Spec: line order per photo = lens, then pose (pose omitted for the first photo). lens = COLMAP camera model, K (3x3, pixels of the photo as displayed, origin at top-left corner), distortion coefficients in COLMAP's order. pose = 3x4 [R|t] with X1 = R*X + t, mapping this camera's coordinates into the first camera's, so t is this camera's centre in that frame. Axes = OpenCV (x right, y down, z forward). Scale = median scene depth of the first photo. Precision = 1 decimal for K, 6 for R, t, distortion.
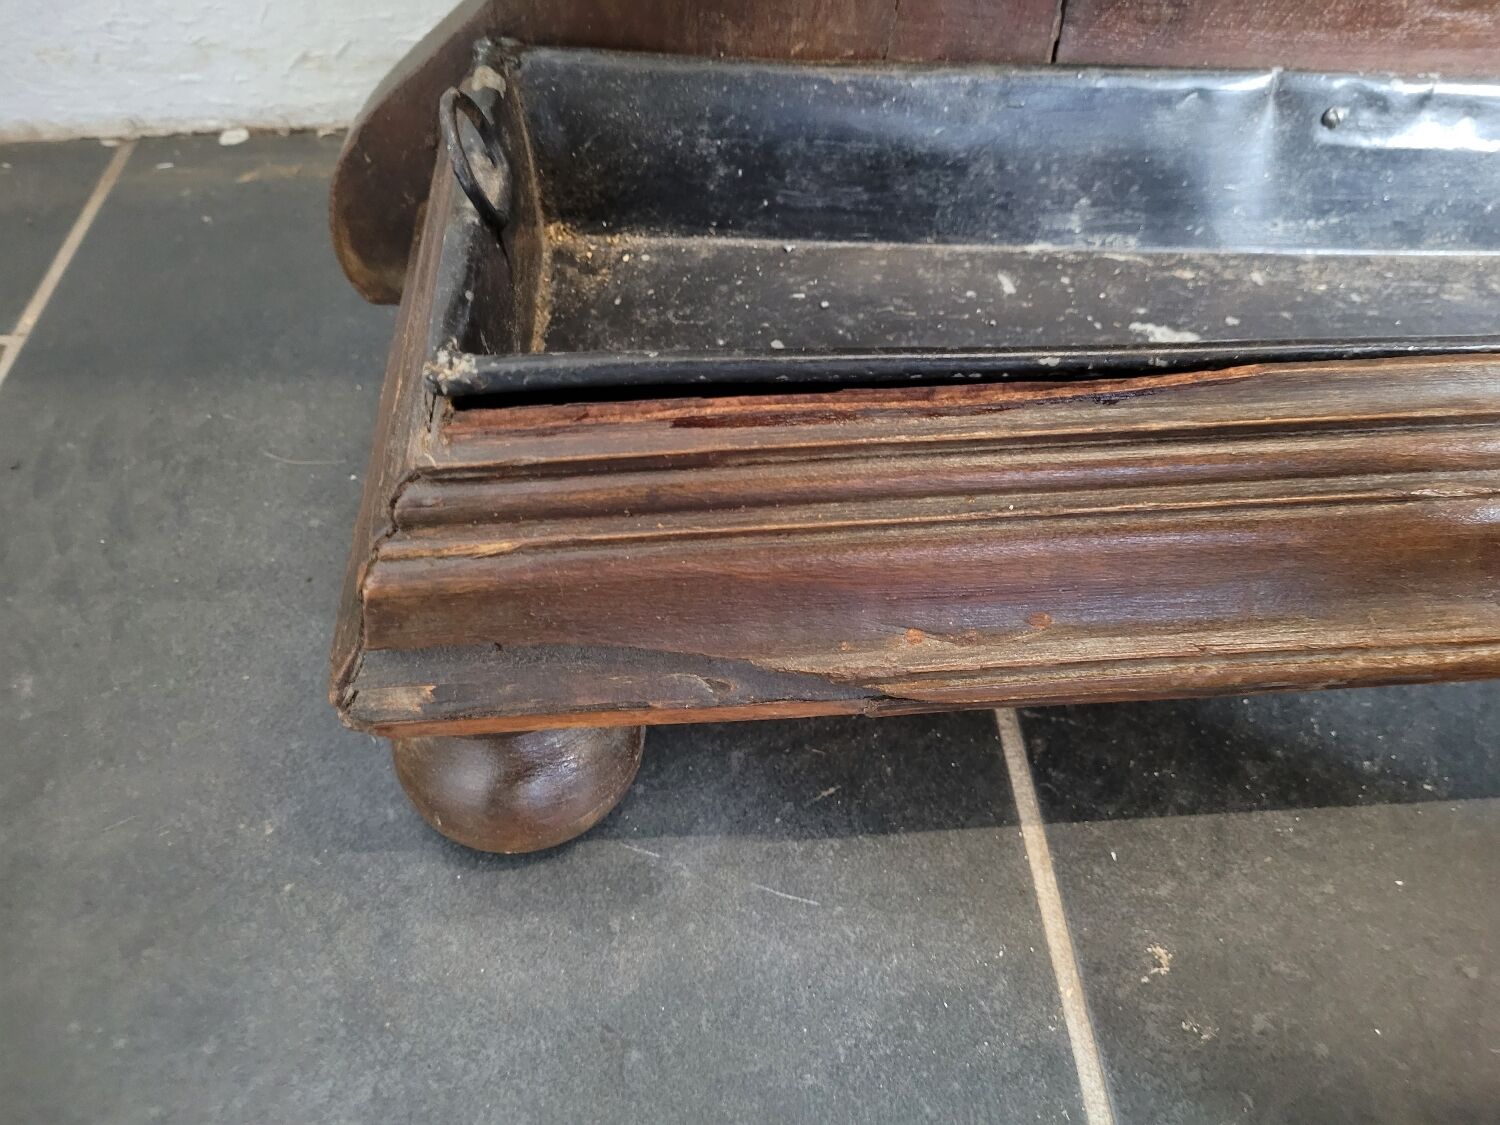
lens RADIAL K [[1121.8, 0, 750.2], [0, 1121.8, 567.6], [0, 0, 1]] dist [0.059281, -0.049267]
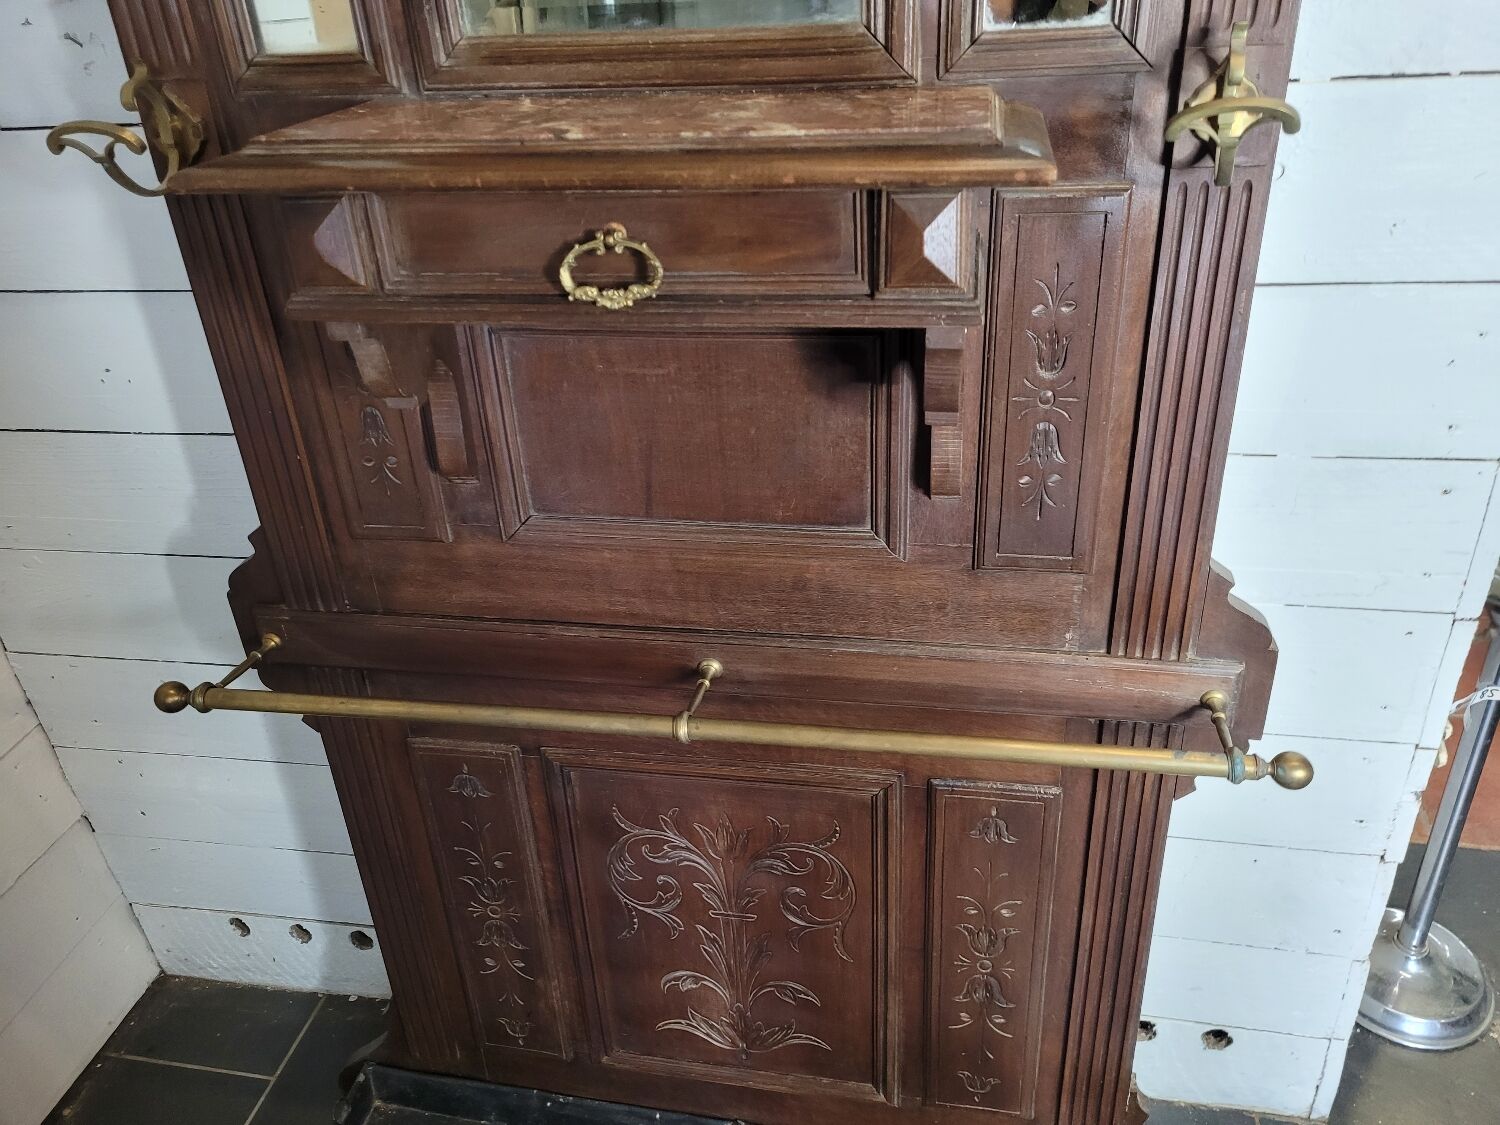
lens RADIAL K [[1121.8, 0, 754.6], [0, 1121.8, 548.2], [0, 0, 1]] dist [0.059281, -0.049267]
pose [[0.964164, 0.066336, -0.256880, 2.211526], [-0.144208, 0.943751, -0.297553, -1.207054], [0.222692, 0.323934, 0.919497, -3.404656]]
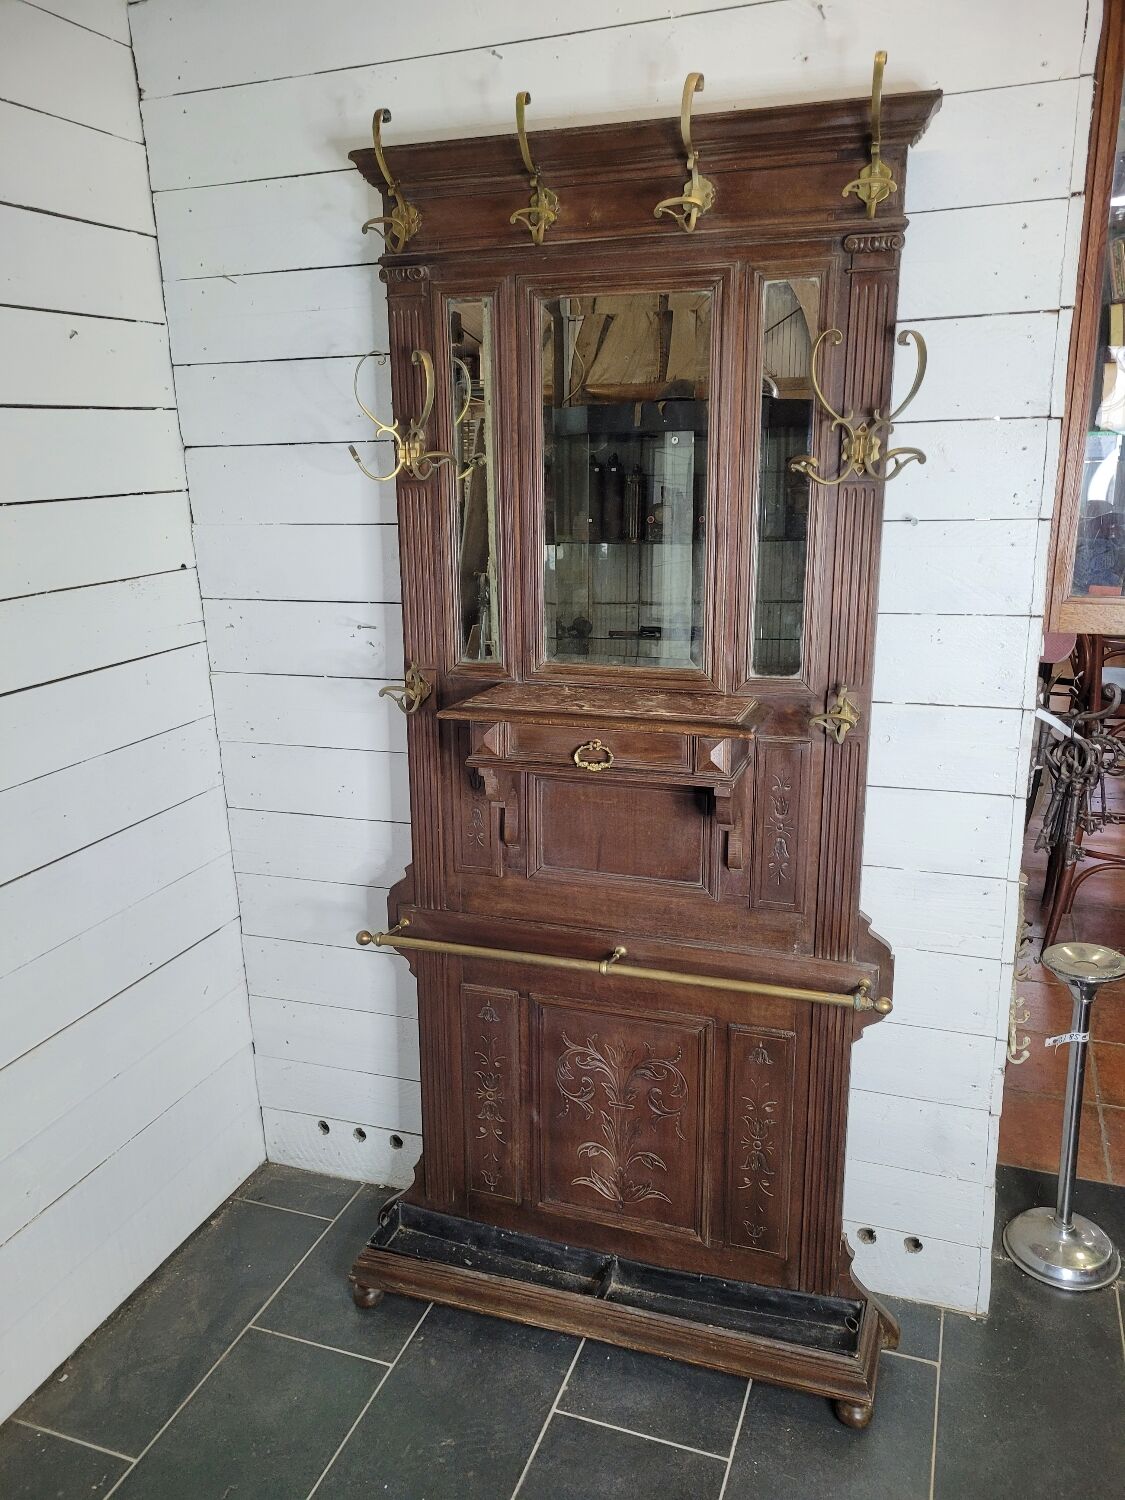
lens RADIAL K [[1121.8, 0, 567.7], [0, 1121.8, 755.1], [0, 0, 1]] dist [0.059281, -0.049267]
pose [[0.917508, 0.074944, -0.390594, 3.432094], [-0.276059, 0.826980, -0.489791, 0.474331], [0.286307, 0.557214, 0.779450, -6.083662]]
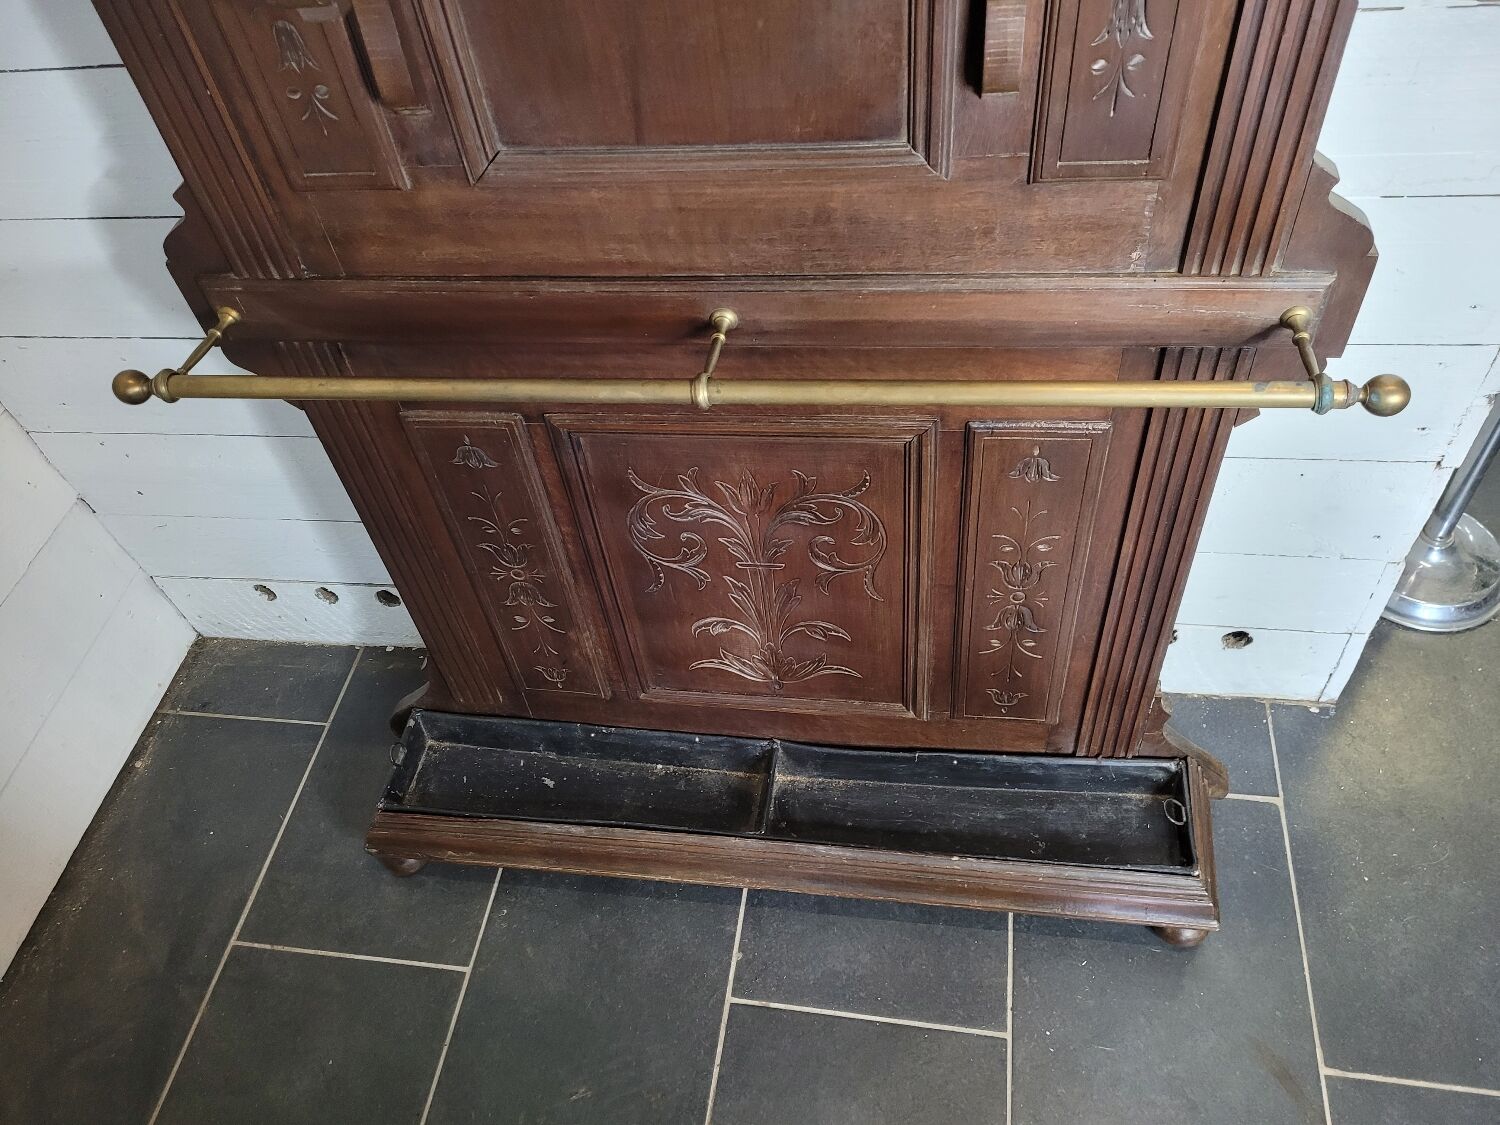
lens RADIAL K [[1121.8, 0, 743.7], [0, 1121.8, 552.7], [0, 0, 1]] dist [0.059281, -0.049267]
pose [[0.969856, 0.086701, -0.227732, 2.042036], [-0.078645, 0.995921, 0.044233, -1.357868], [0.230639, -0.024990, 0.972719, -3.163819]]
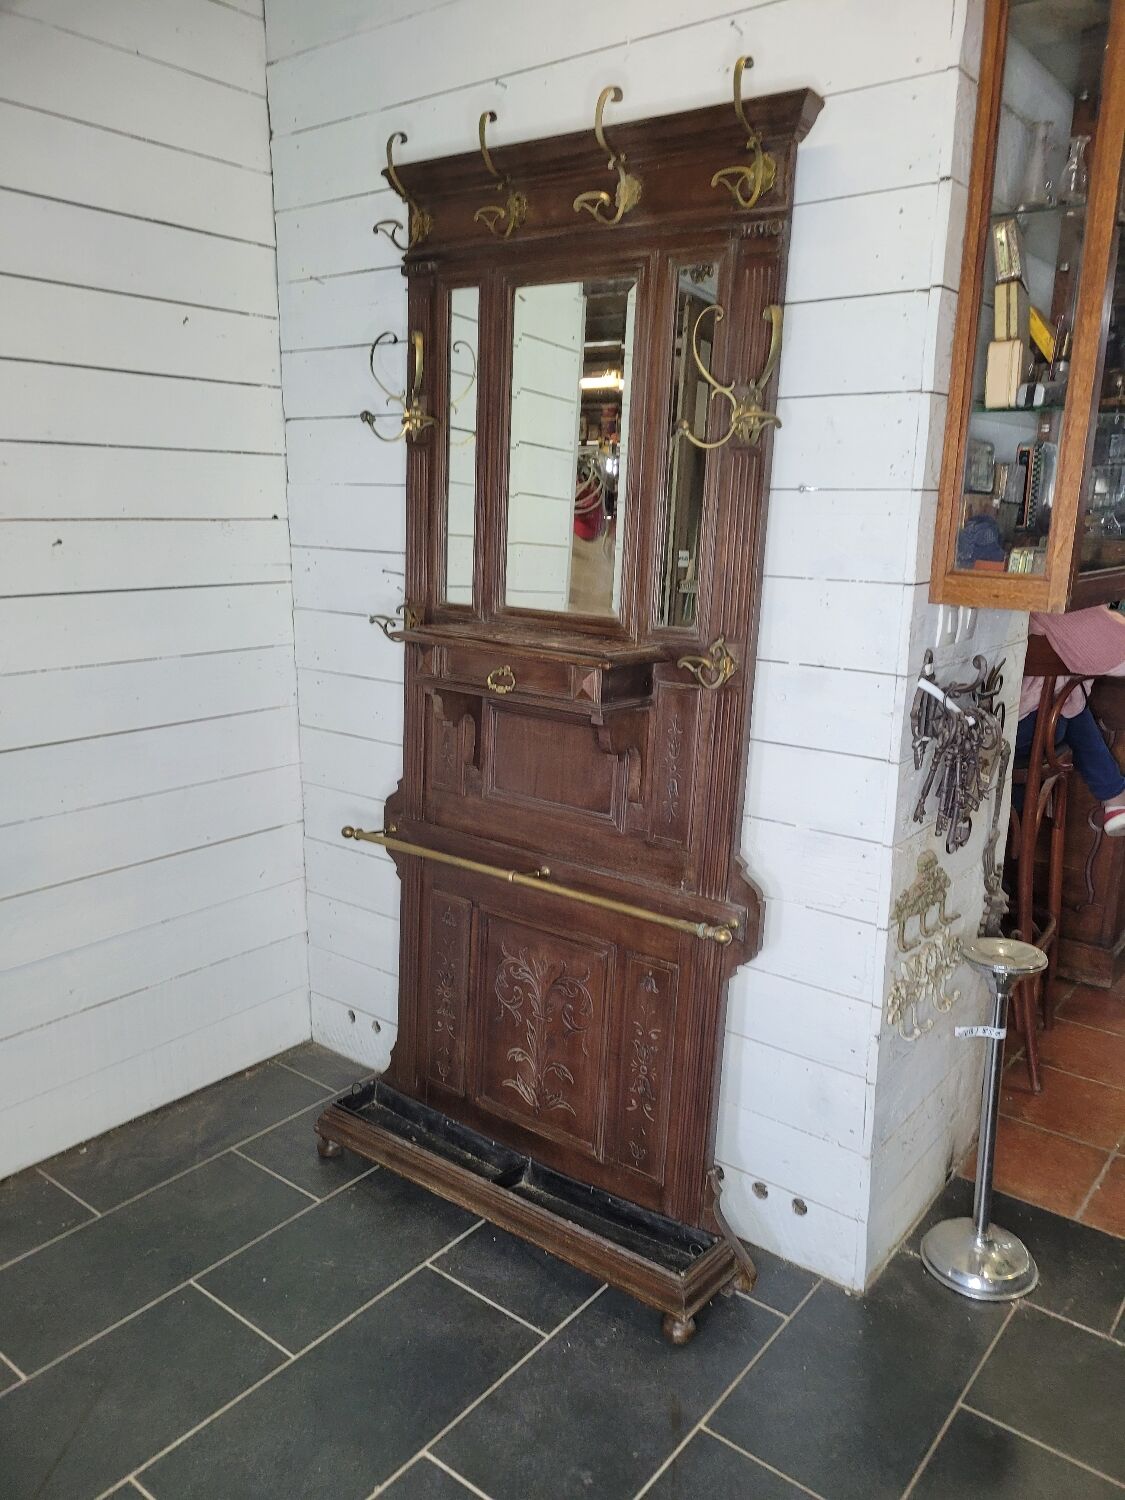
lens RADIAL K [[1121.8, 0, 582.7], [0, 1121.8, 754.2], [0, 0, 1]] dist [0.059281, -0.049267]
pose [[0.752286, 0.153834, -0.640625, 5.887702], [-0.505036, 0.759075, -0.410785, 0.409311], [0.423090, 0.632566, 0.648733, -5.355566]]
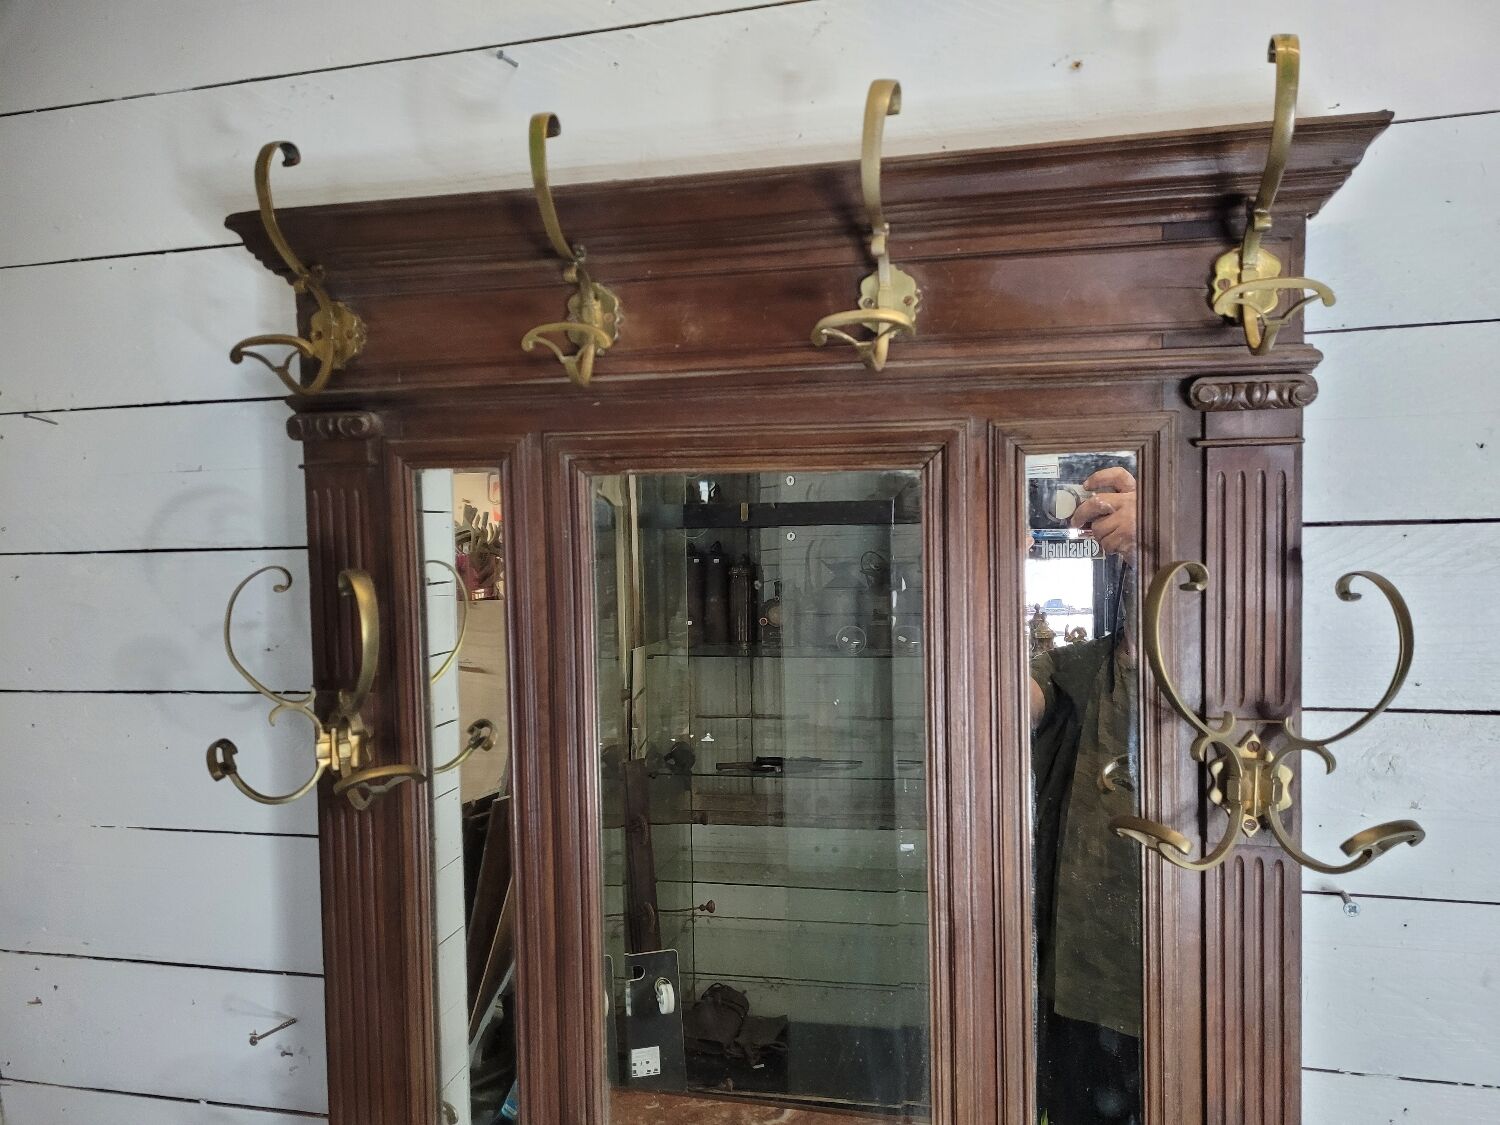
lens RADIAL K [[1121.8, 0, 758.4], [0, 1121.8, 551.6], [0, 0, 1]] dist [0.059281, -0.049267]
pose [[0.946704, -0.018483, -0.321574, 2.283383], [-0.210109, 0.721275, -0.660012, -2.164741], [0.244142, 0.692402, 0.678951, -4.732005]]
